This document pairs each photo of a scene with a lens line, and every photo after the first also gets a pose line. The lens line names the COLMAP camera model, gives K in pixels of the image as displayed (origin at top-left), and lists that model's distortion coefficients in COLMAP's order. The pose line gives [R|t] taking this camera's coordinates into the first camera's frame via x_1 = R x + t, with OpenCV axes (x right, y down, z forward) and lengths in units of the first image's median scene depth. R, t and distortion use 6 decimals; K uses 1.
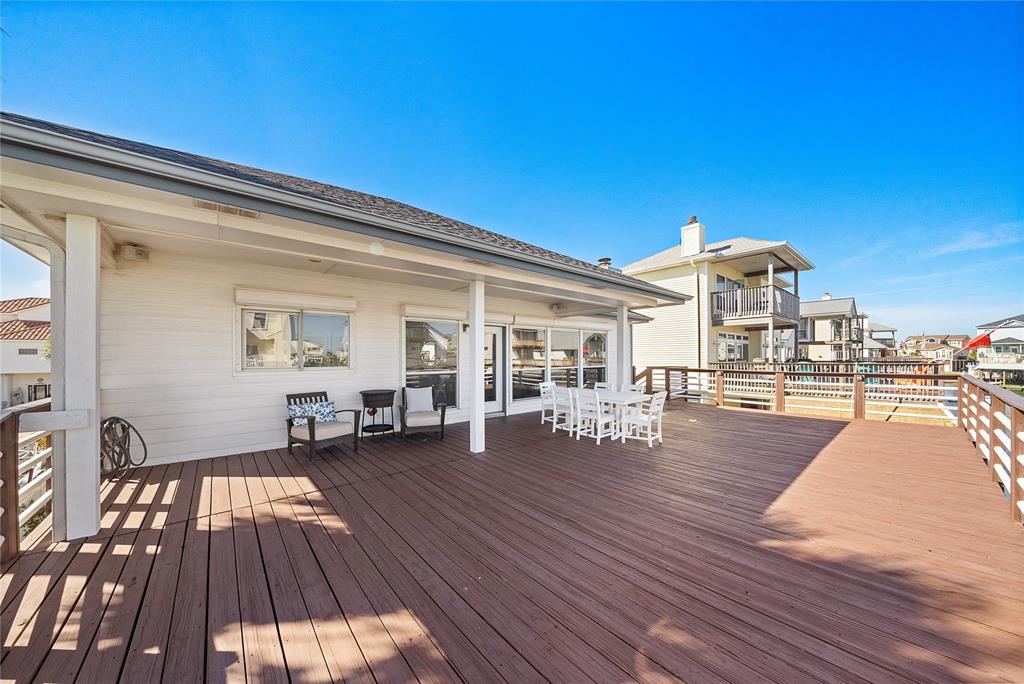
lens RADIAL K [[351.6, 0, 507.4], [0, 351.6, 351.7], [0, 0, 1]] dist [-0.002584, -0.000290]
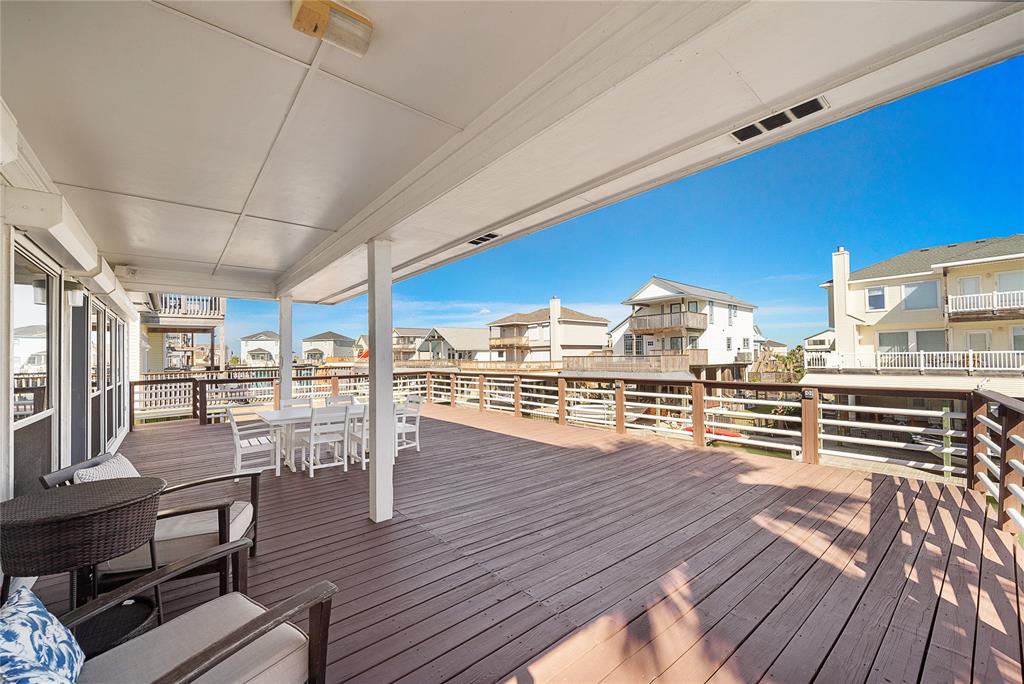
lens RADIAL K [[399.7, 0, 504.0], [0, 399.7, 344.7], [0, 0, 1]] dist [-0.008567, -0.000557]
pose [[0.012635, 0.034158, 0.999337, -1.190707], [0.001965, 0.999414, -0.034185, 0.010430], [-0.999918, 0.002395, 0.012560, 1.176506]]
